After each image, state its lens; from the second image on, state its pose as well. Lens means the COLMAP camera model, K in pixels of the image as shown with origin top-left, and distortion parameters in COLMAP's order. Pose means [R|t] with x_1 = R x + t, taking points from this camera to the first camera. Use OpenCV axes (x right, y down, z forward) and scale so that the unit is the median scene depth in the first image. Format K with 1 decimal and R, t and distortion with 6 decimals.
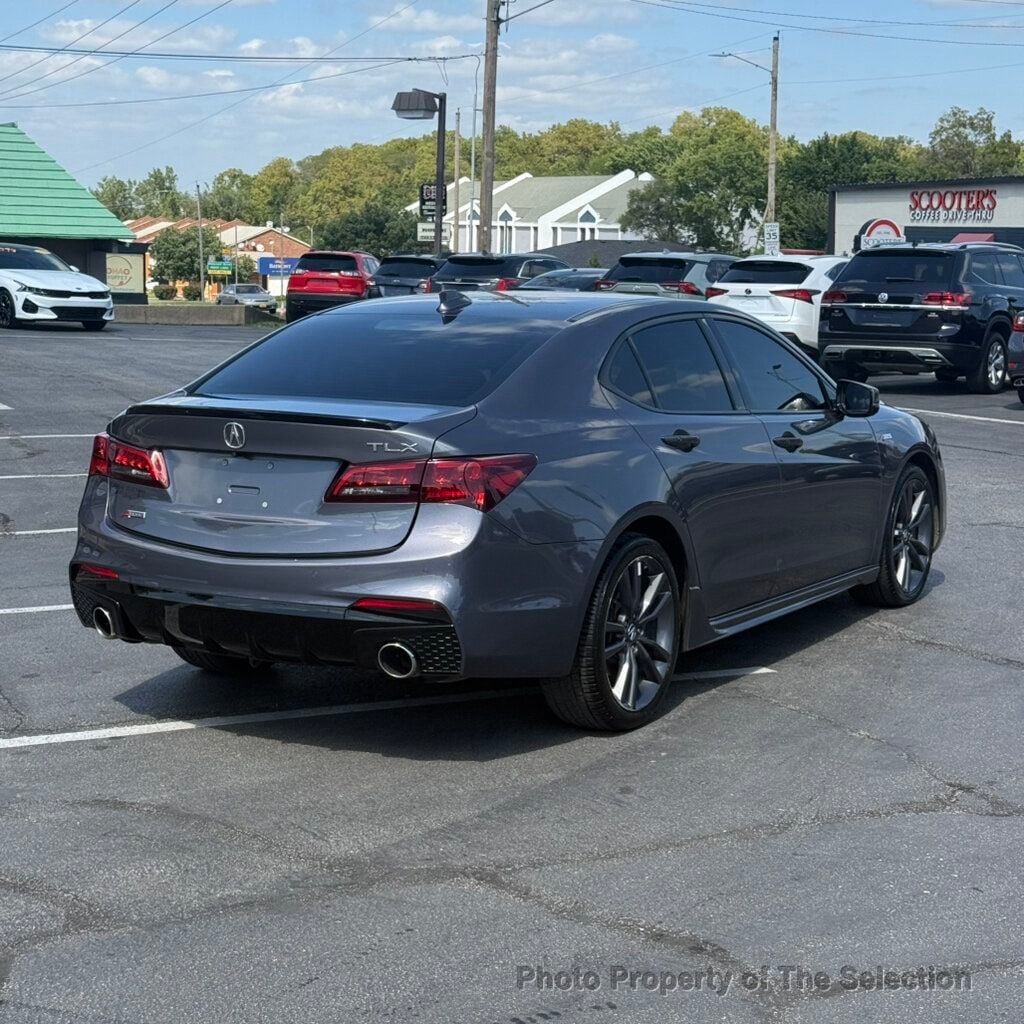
lens RADIAL K [[1873.5, 0, 508.8], [0, 1873.5, 512.7], [0, 0, 1]] dist [0.155363, -0.365560]
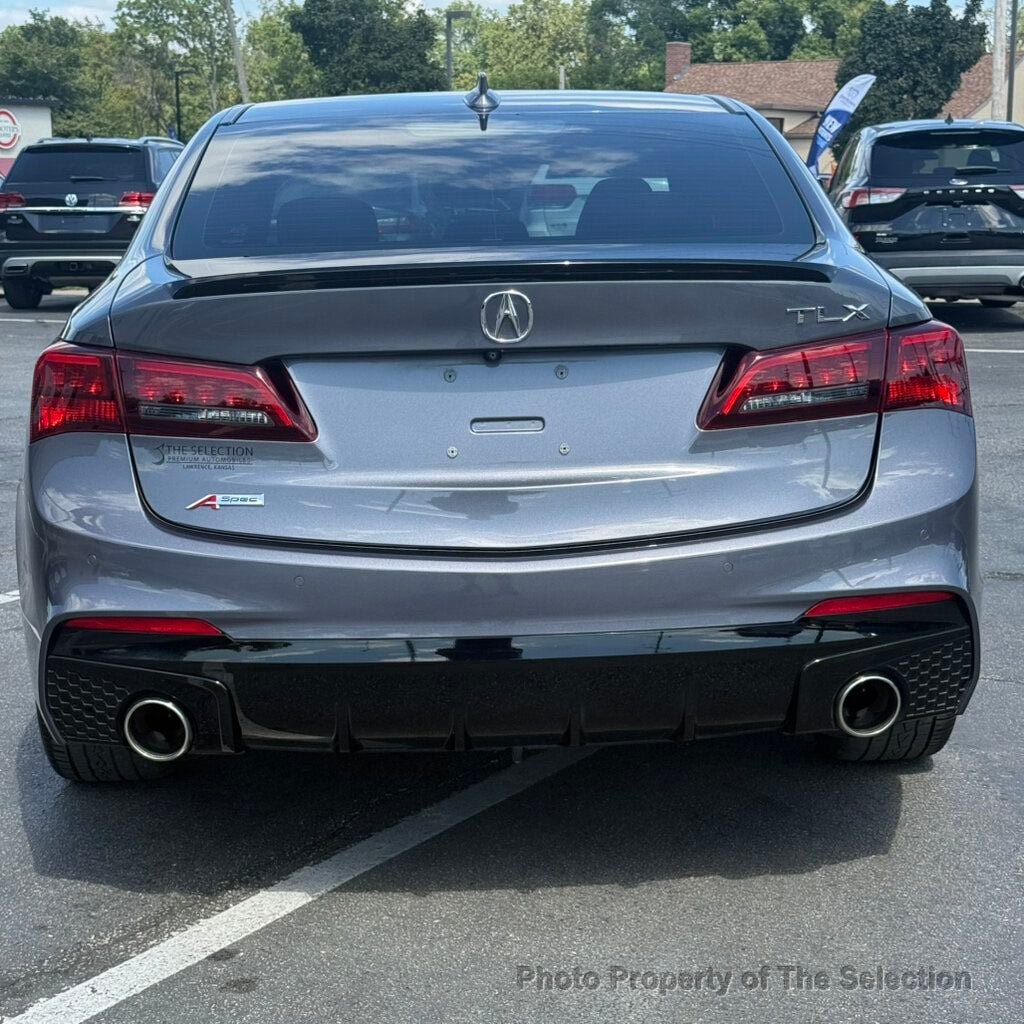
lens RADIAL K [[1873.5, 0, 508.8], [0, 1873.5, 512.7], [0, 0, 1]] dist [0.155363, -0.365560]
pose [[0.835424, -0.113693, 0.537719, -0.419957], [0.095732, 0.993516, 0.061331, -0.019504], [-0.541205, 0.000240, 0.840891, 0.577711]]
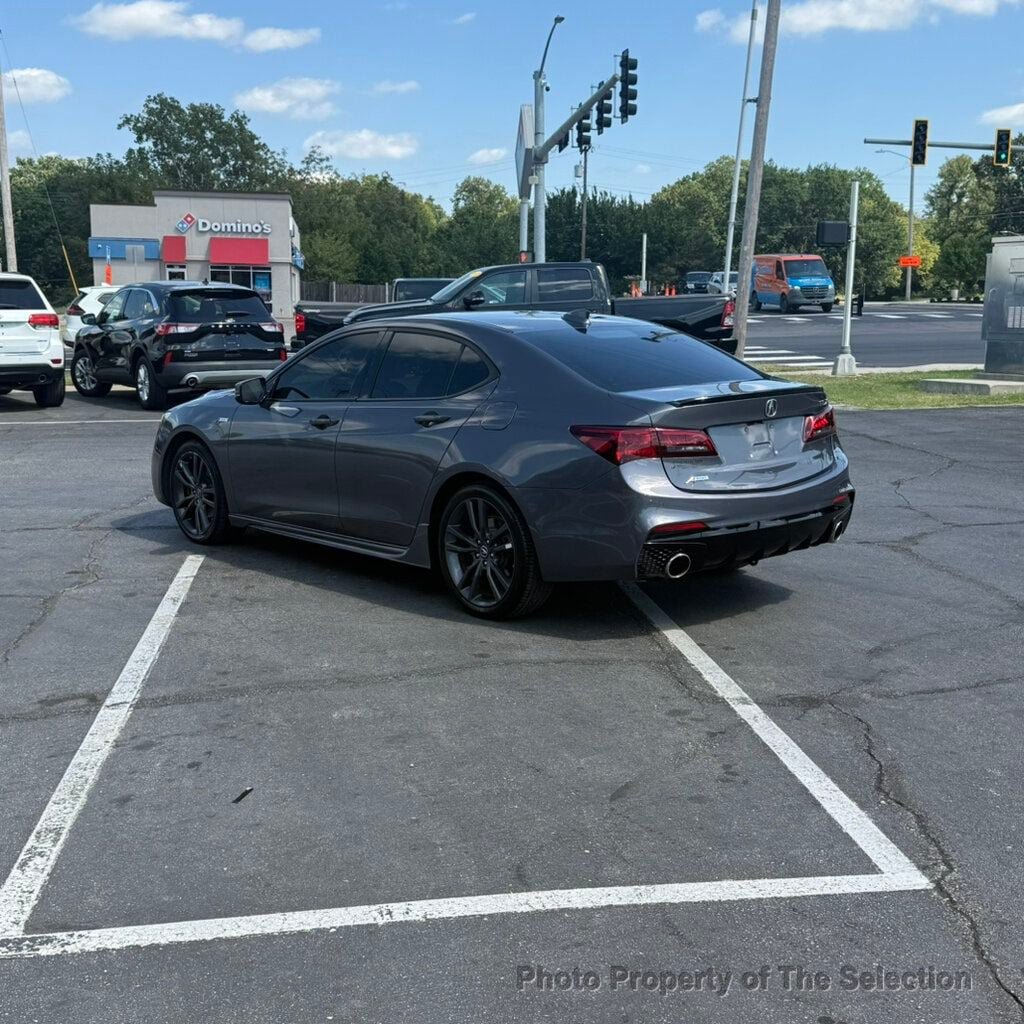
lens RADIAL K [[1324.2, 0, 512.0], [0, 1324.2, 512.0], [0, 0, 1]] dist [0.160137, -0.389812]
pose [[0.301474, -0.159598, 0.940022, -1.193046], [0.128394, 0.983707, 0.125838, -0.117783], [-0.944790, 0.082757, 0.317054, 0.866319]]
